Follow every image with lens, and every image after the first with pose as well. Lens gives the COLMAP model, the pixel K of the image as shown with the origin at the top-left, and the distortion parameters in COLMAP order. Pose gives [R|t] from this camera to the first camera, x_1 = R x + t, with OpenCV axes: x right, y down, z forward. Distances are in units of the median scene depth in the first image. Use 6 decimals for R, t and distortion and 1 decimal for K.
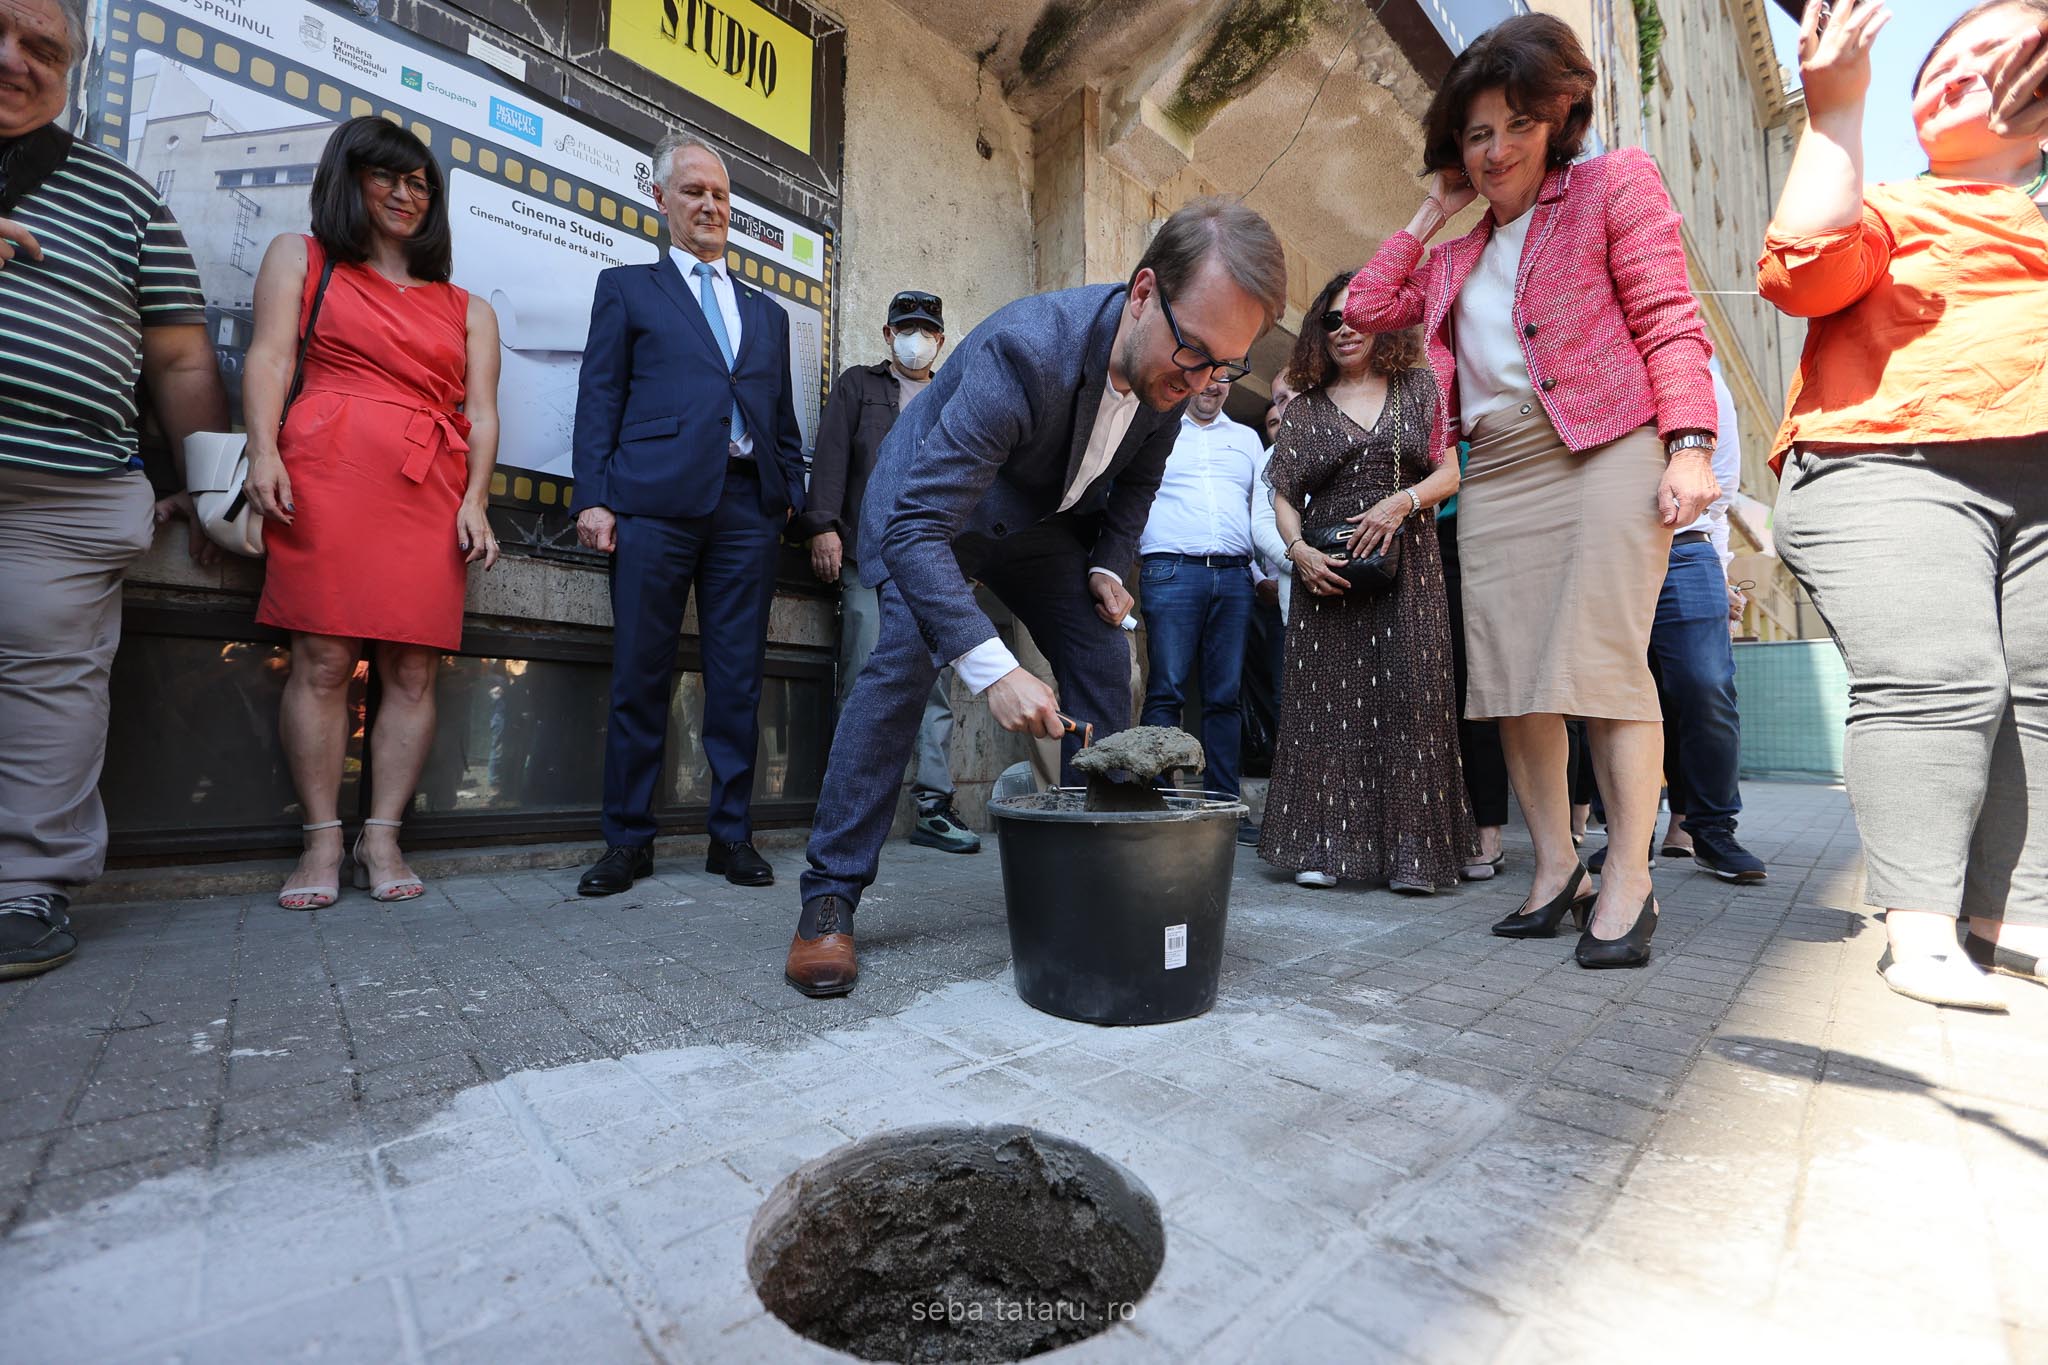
lens RADIAL K [[828.2, 0, 1024.0], [0, 828.2, 682.5], [0, 0, 1]] dist [0.018250, -0.000551]
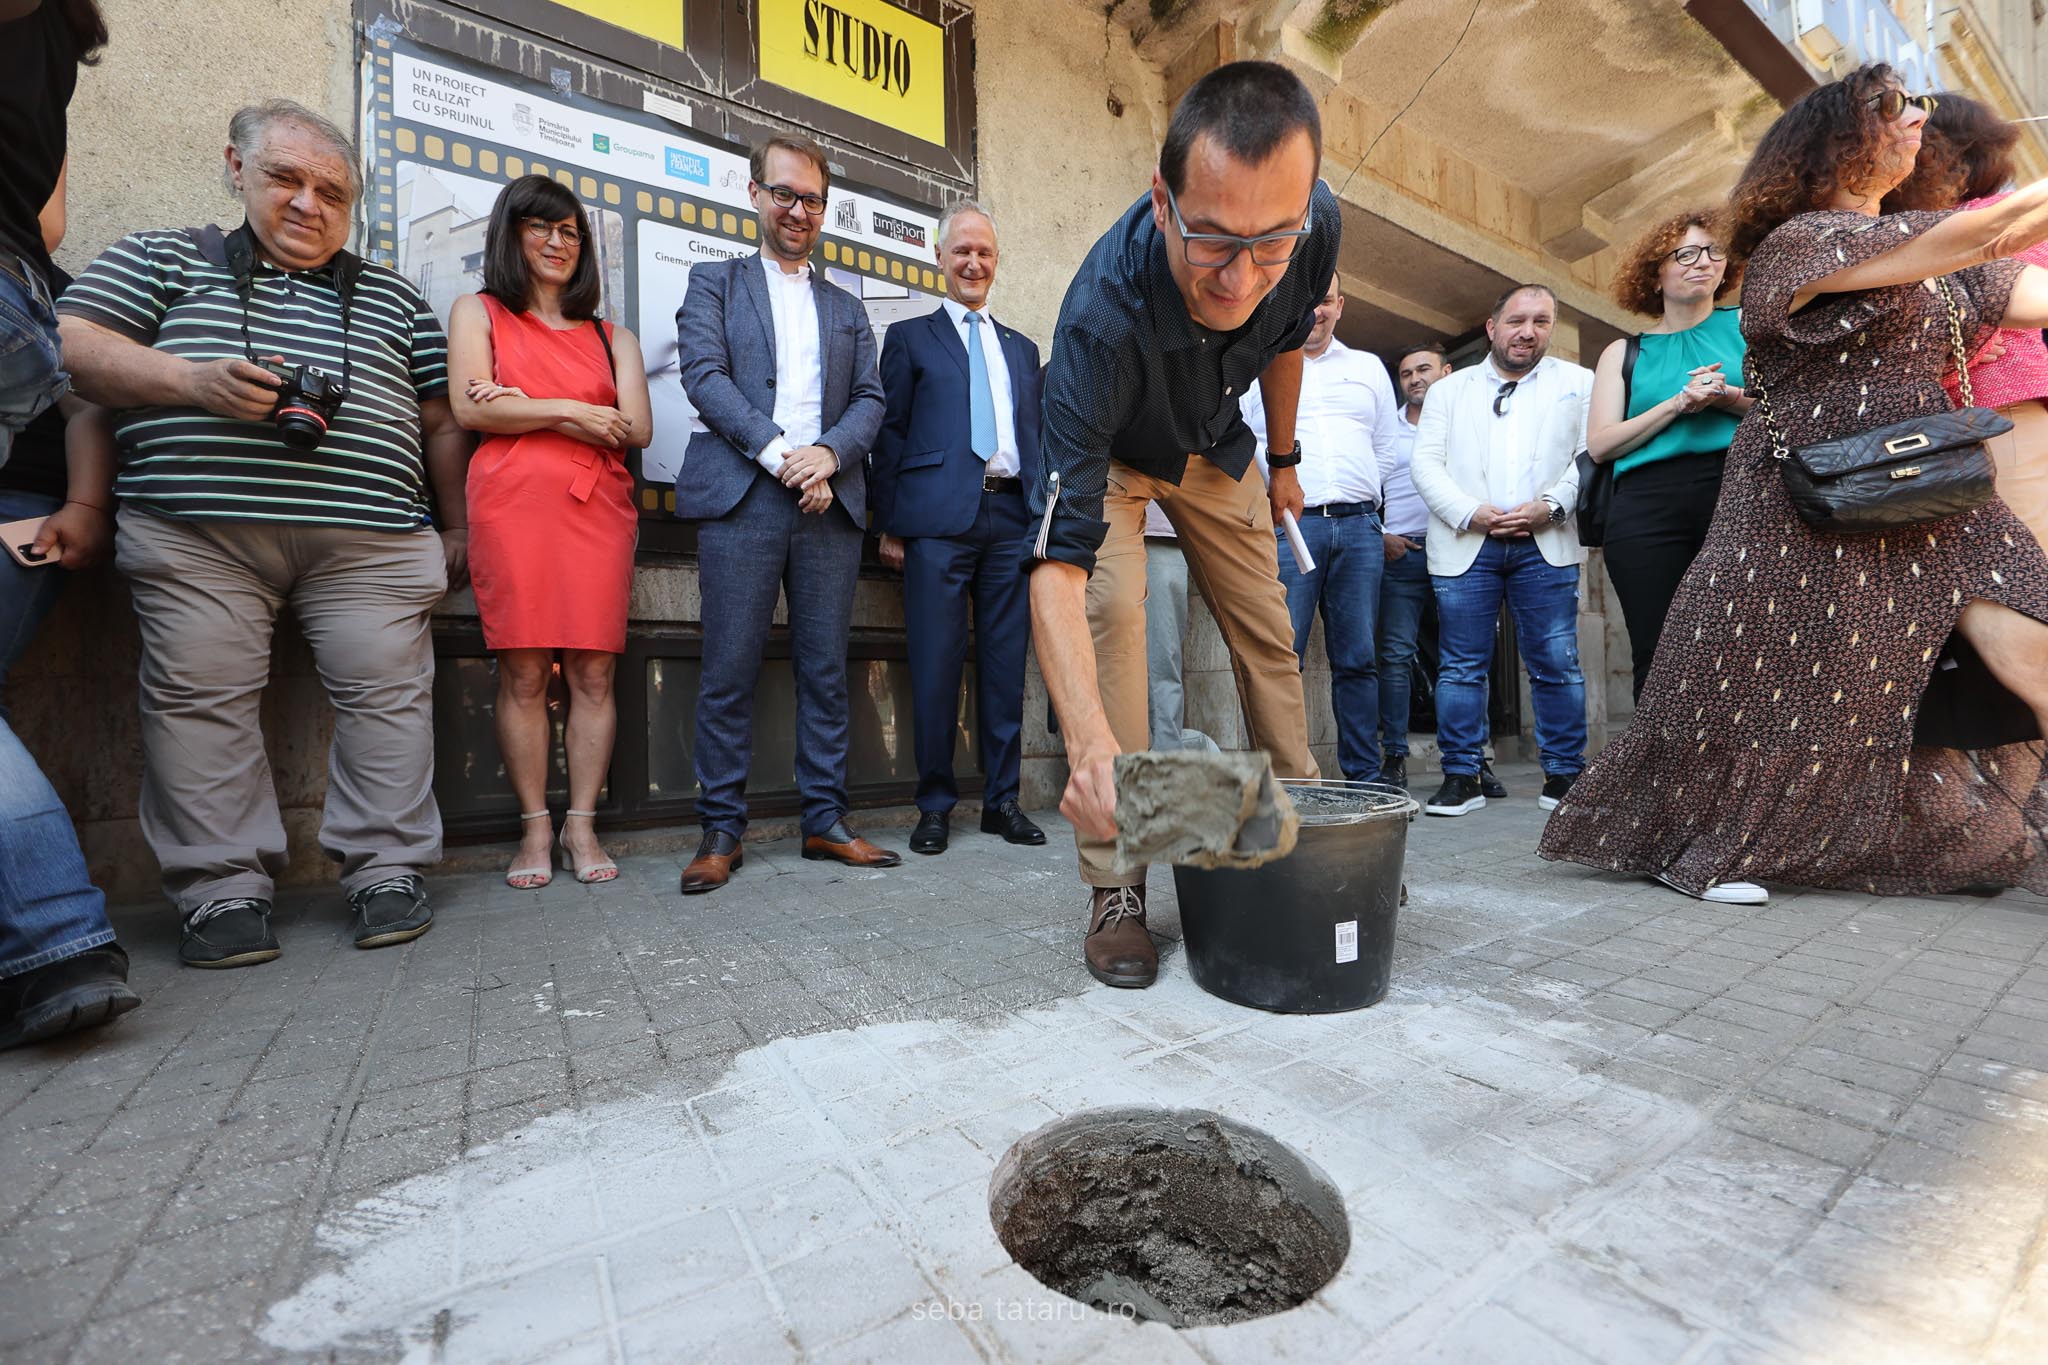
lens RADIAL K [[830.6, 0, 1024.0], [0, 830.6, 682.5], [0, 0, 1]] dist [0.022153, -0.001008]
pose [[0.984432, -0.036143, -0.172012, -0.028623], [0.046744, 0.997223, 0.057982, -0.104209], [0.169439, -0.065120, 0.983387, -0.096376]]
